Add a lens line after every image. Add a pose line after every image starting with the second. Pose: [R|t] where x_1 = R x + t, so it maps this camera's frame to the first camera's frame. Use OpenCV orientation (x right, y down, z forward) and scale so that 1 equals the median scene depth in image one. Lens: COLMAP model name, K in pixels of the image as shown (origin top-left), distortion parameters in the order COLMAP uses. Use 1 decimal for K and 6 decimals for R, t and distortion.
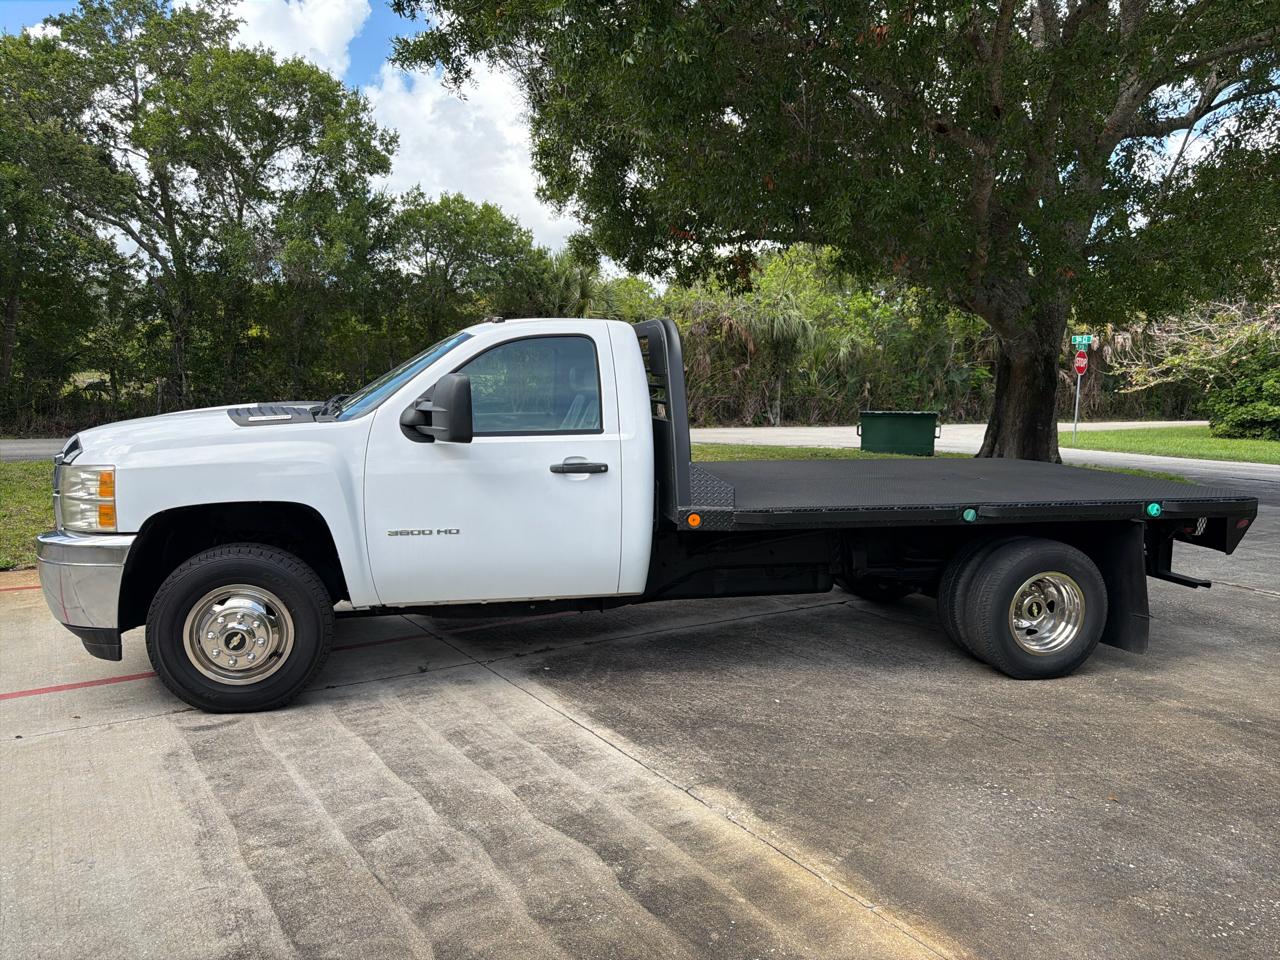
lens RADIAL K [[894.5, 0, 646.1], [0, 894.5, 479.6], [0, 0, 1]] dist [0.040225, -0.050131]
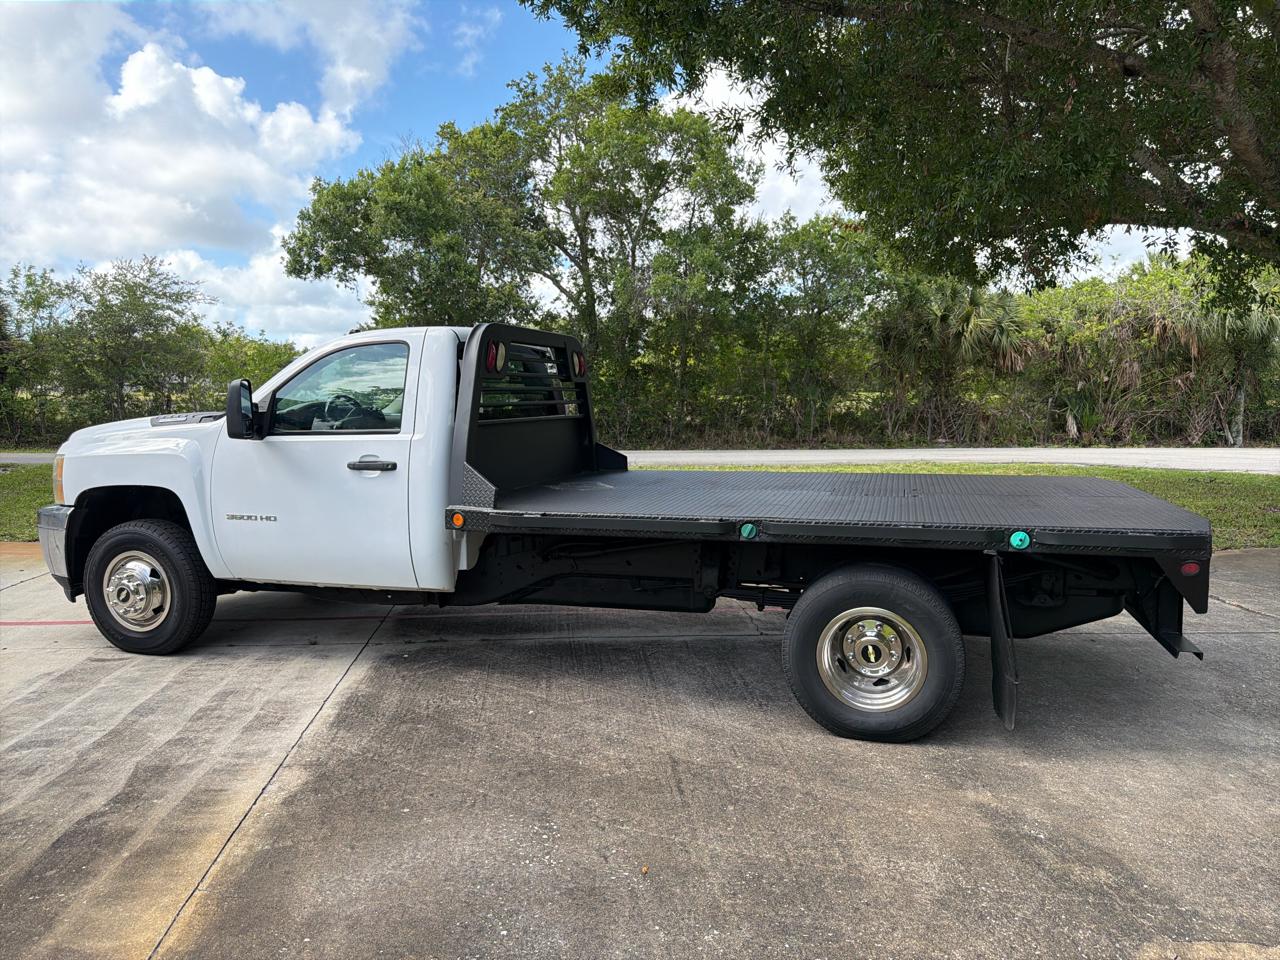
lens RADIAL K [[894.5, 0, 646.1], [0, 894.5, 479.6], [0, 0, 1]] dist [0.040225, -0.050131]
pose [[0.876212, 0.025385, -0.481256, 0.688785], [-0.036123, 0.999262, -0.013060, 0.005445], [0.480570, 0.028828, 0.876483, 0.201733]]
